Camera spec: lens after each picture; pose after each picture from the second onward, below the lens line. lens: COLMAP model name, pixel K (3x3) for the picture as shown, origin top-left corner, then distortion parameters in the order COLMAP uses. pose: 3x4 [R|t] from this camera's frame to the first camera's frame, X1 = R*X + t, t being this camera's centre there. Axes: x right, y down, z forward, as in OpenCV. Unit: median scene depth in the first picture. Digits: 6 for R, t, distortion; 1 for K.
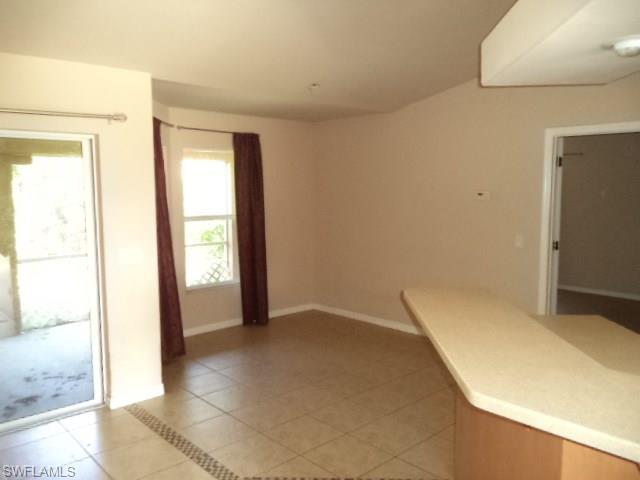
lens RADIAL K [[525.0, 0, 320.0], [0, 525.0, 240.0], [0, 0, 1]] dist [-0.005075, -0.002824]
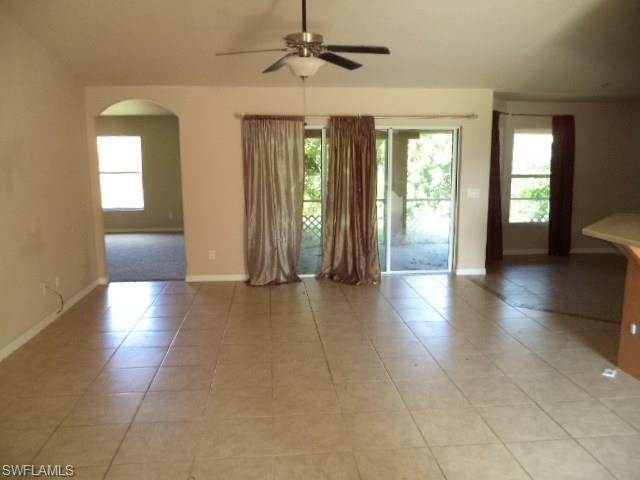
lens RADIAL K [[526.1, 0, 320.0], [0, 526.1, 240.0], [0, 0, 1]] dist [-0.062581, -0.001355]
pose [[0.799022, 0.101448, -0.592682, 0.199085], [-0.061754, 0.994298, 0.086938, 0.044601], [0.598122, -0.032866, 0.800731, -0.507127]]
